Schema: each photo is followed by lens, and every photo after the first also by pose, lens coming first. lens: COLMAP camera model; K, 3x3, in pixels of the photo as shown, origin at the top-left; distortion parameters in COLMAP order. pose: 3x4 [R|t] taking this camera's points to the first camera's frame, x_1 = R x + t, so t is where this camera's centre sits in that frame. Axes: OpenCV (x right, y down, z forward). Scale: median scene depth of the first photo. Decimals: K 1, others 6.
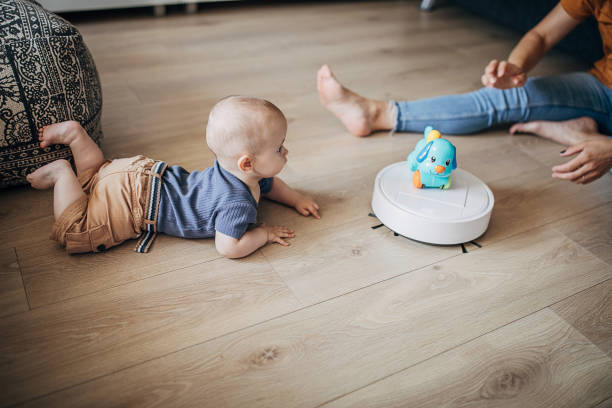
lens RADIAL K [[562.3, 0, 292.8], [0, 562.3, 205.6], [0, 0, 1]] dist [-0.027197, 0.009616]
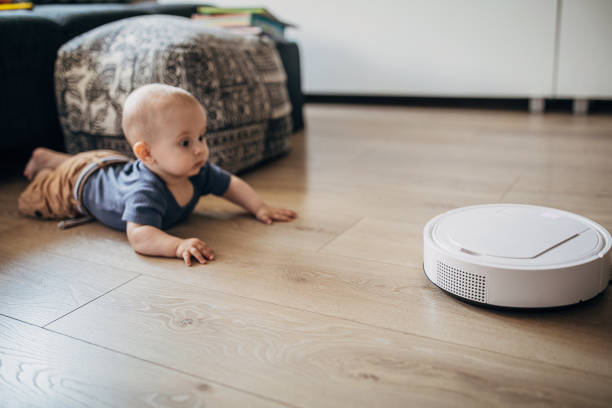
lens RADIAL K [[624.2, 0, 307.5], [0, 624.2, 202.9], [0, 0, 1]] dist [-0.010860, 0.017897]
pose [[0.511226, 0.162629, -0.843919, 0.802451], [-0.400687, 0.913789, -0.066633, -0.051387], [0.760328, 0.372212, 0.532316, 0.665853]]
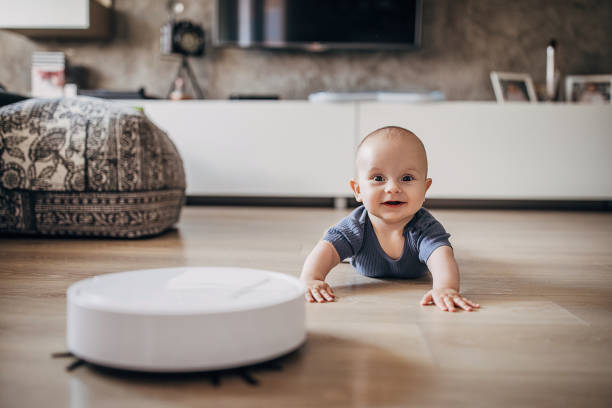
lens RADIAL K [[624.2, 0, 307.5], [0, 624.2, 202.9], [0, 0, 1]] dist [-0.010860, 0.017897]
pose [[0.851647, -0.024613, -0.523537, 0.685989], [-0.250116, 0.858732, -0.447238, 0.406927], [0.460586, 0.511834, 0.725181, 0.250232]]
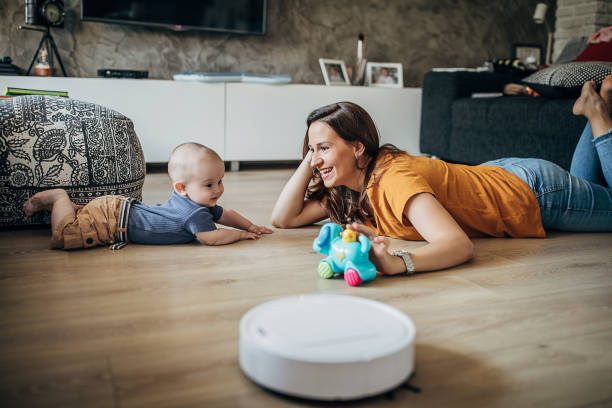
lens RADIAL K [[589.6, 0, 308.7], [0, 589.6, 204.4], [0, 0, 1]] dist [-0.011594, -0.011095]
pose [[0.994029, -0.025272, -0.106146, 0.256079], [-0.019608, 0.915598, -0.401616, 0.533330], [0.107336, 0.401299, 0.909636, -0.293960]]
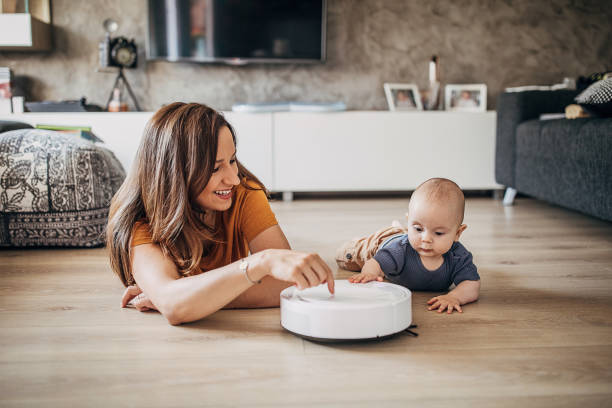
lens RADIAL K [[597.5, 0, 308.2], [0, 597.5, 204.0], [0, 0, 1]] dist [-0.012019, -0.010695]
pose [[0.904775, -0.016009, -0.425590, 0.902118], [-0.179645, 0.891697, -0.415456, 0.429424], [0.386148, 0.452349, 0.803909, -0.055781]]
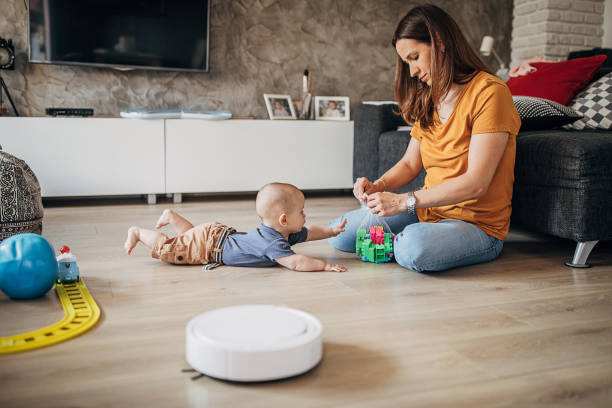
lens RADIAL K [[602.7, 0, 306.0], [0, 602.7, 205.0], [0, 0, 1]] dist [-0.012799, 0.001054]
pose [[0.989132, -0.035029, -0.142799, 0.670853], [-0.031779, 0.897320, -0.440236, 0.569798], [0.143557, 0.439989, 0.886454, -0.391107]]
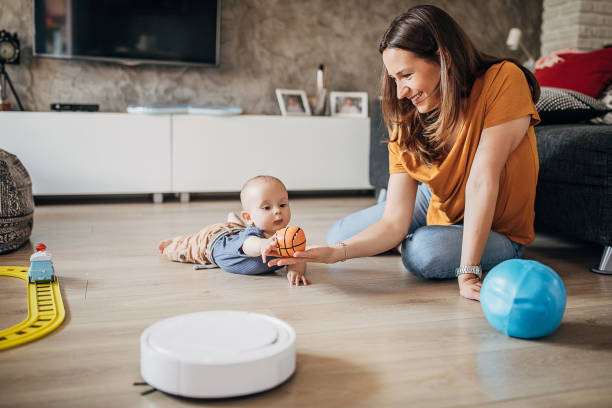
lens RADIAL K [[610.3, 0, 305.6], [0, 610.3, 203.9], [0, 0, 1]] dist [-0.013267, -0.001930]
pose [[0.981068, -0.028735, -0.191520, 0.735908], [-0.060735, 0.893391, -0.445156, 0.531899], [0.183894, 0.448360, 0.874732, -0.272342]]
